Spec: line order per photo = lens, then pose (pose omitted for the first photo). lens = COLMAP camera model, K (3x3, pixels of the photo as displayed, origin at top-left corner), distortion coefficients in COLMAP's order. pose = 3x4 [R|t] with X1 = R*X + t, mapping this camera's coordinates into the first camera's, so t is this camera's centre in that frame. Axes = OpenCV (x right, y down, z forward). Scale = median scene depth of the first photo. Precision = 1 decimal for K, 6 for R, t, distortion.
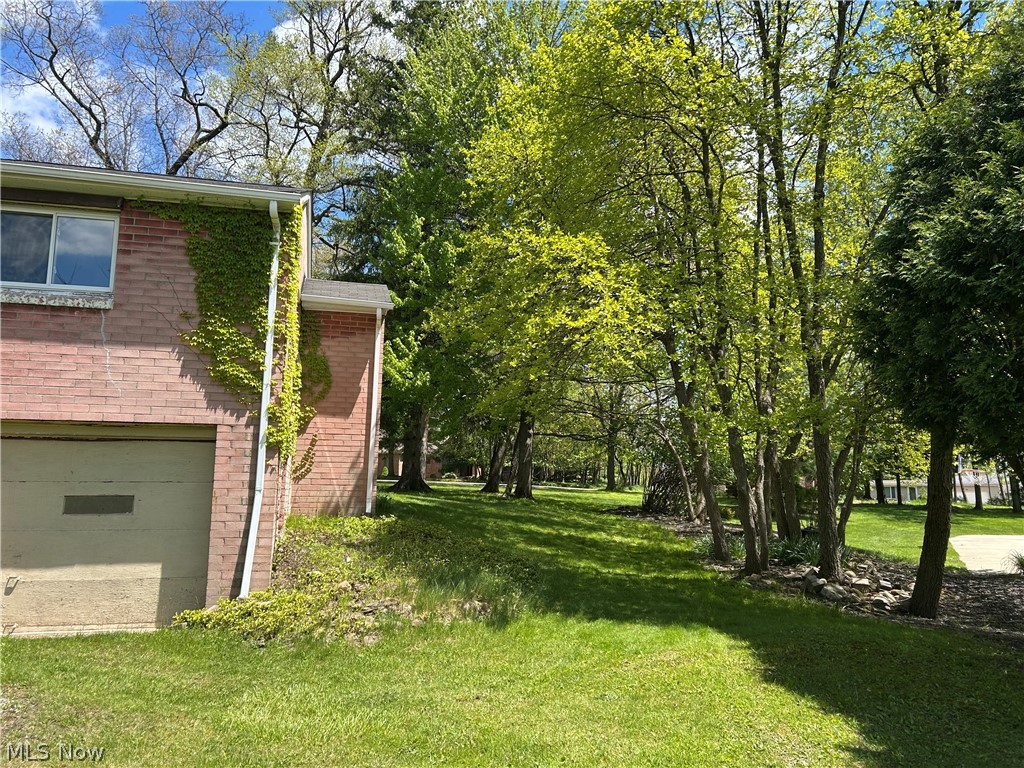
lens RADIAL K [[774.6, 0, 514.9], [0, 774.6, 380.5], [0, 0, 1]] dist [0.067220, -0.056816]
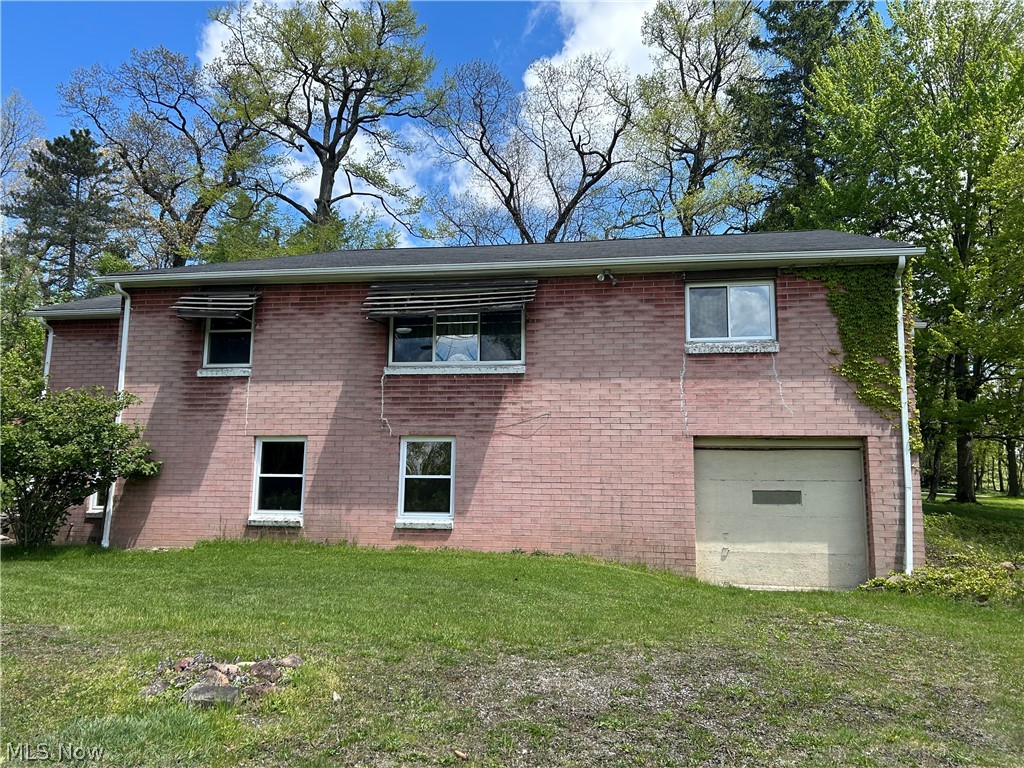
lens RADIAL K [[774.6, 0, 510.7], [0, 774.6, 389.3], [0, 0, 1]] dist [0.067220, -0.056816]
pose [[0.924550, -0.049678, -0.377809, -0.431329], [0.051306, 0.998666, -0.005764, -0.042531], [0.377592, -0.014055, 0.925865, -0.406159]]
